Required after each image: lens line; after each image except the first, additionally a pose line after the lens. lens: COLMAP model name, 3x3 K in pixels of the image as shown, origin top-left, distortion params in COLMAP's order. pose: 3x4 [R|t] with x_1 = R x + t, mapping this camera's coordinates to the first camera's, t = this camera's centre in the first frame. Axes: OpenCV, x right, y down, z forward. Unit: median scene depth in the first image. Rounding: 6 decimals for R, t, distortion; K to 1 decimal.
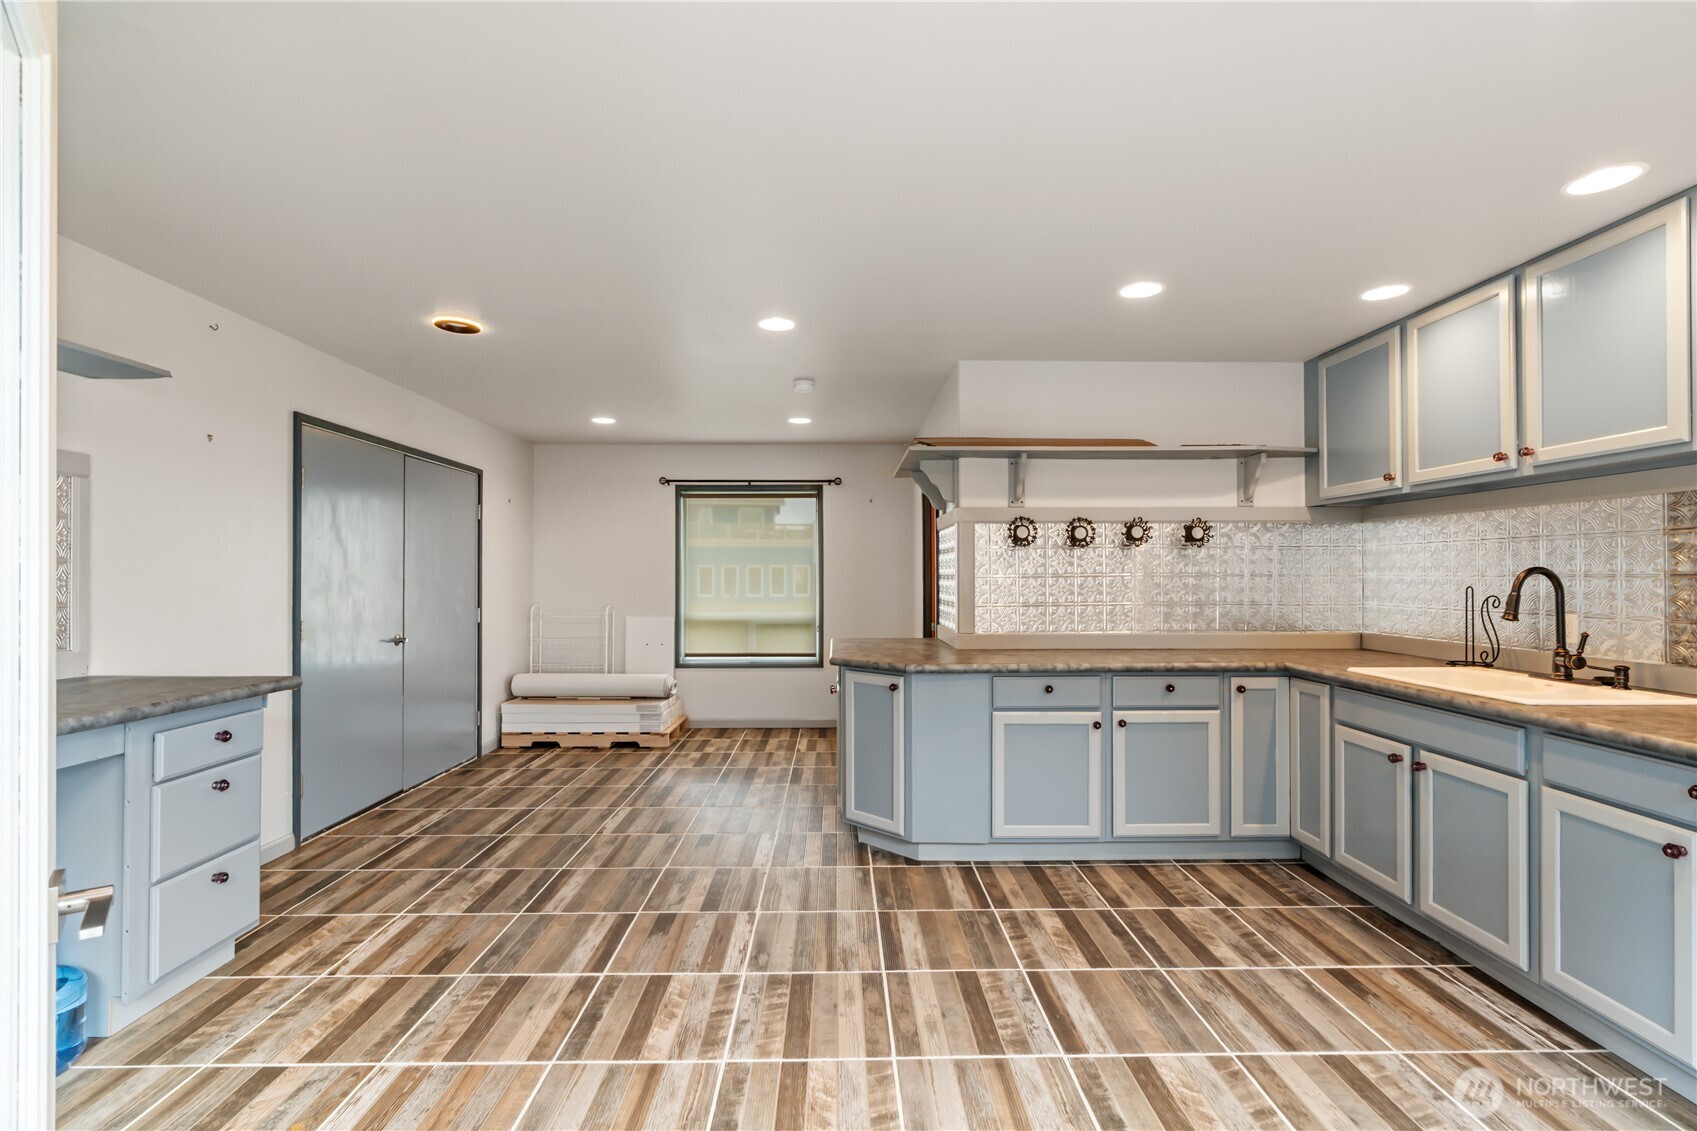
lens RADIAL K [[782.2, 0, 842.9], [0, 782.2, 567.2], [0, 0, 1]] dist [-0.010927, 0.004797]
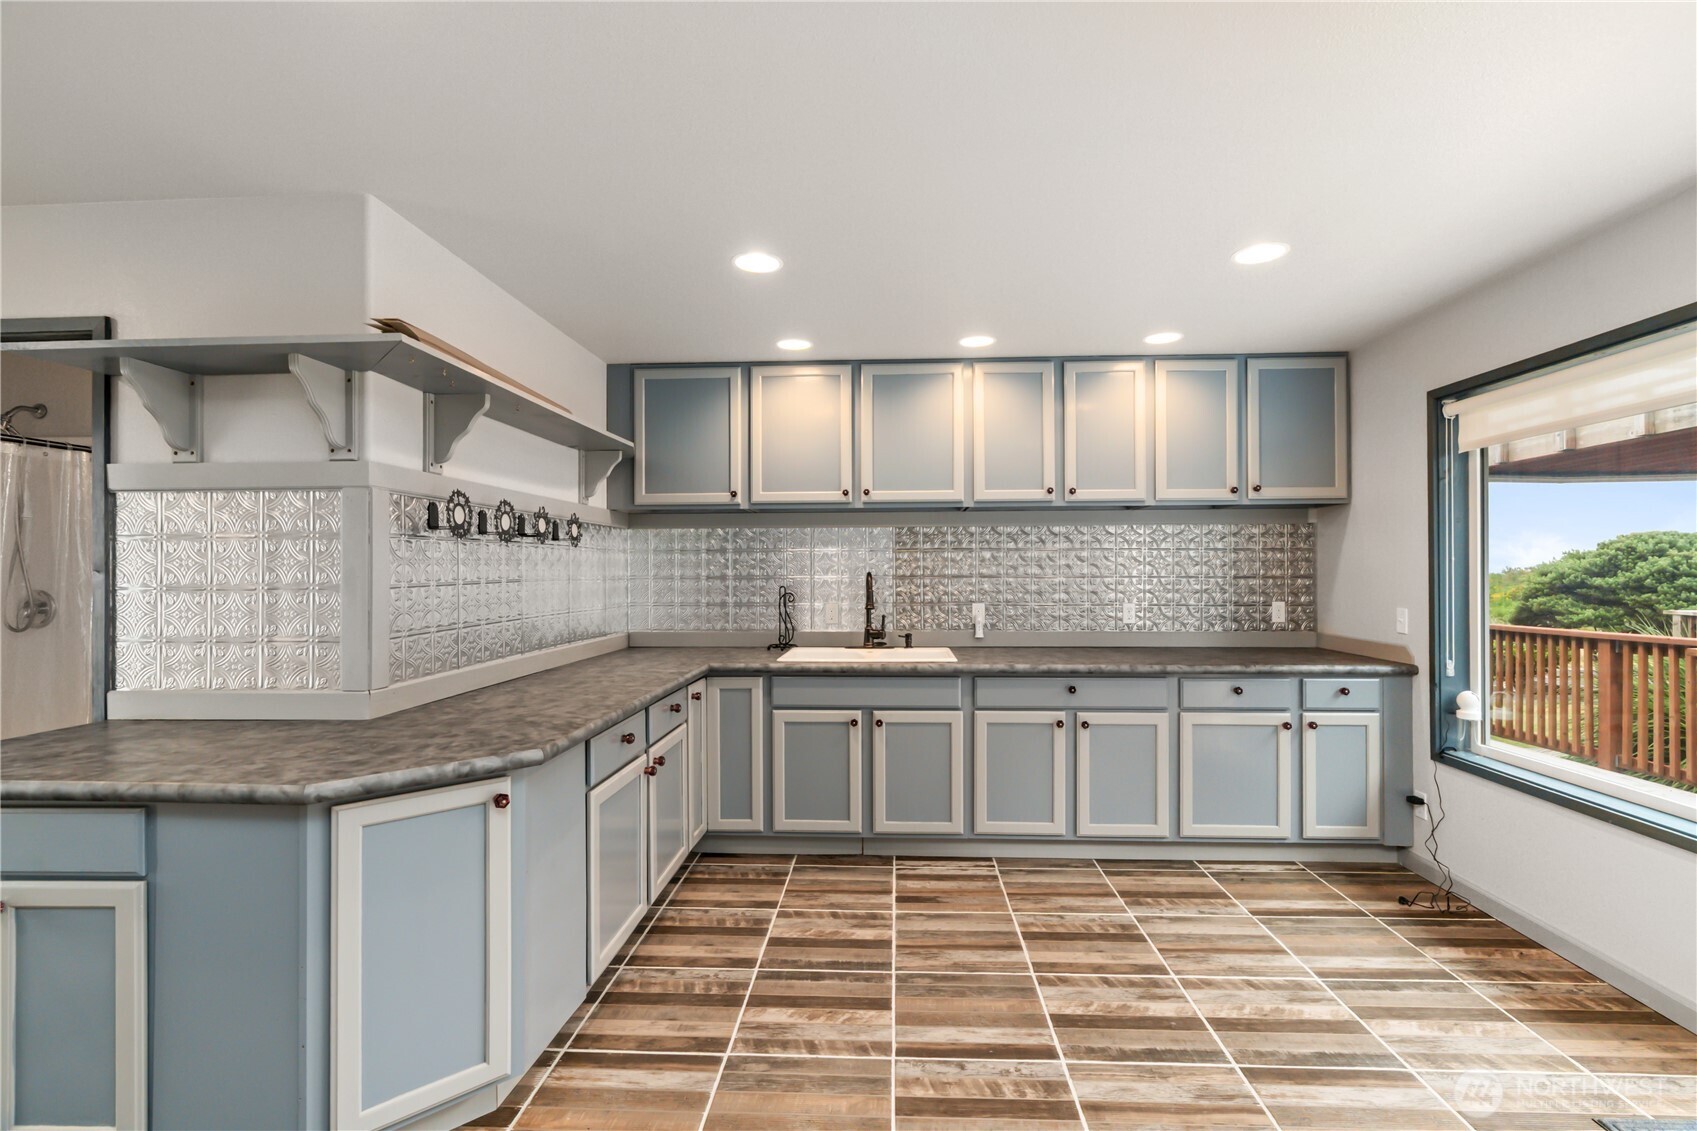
lens RADIAL K [[782.2, 0, 848.5], [0, 782.2, 566.5], [0, 0, 1]] dist [-0.010927, 0.004797]
pose [[0.050669, 0.007223, 0.998689, -0.558879], [-0.004389, 0.999966, -0.007009, 0.000273], [-0.998706, -0.004028, 0.050699, 0.935697]]
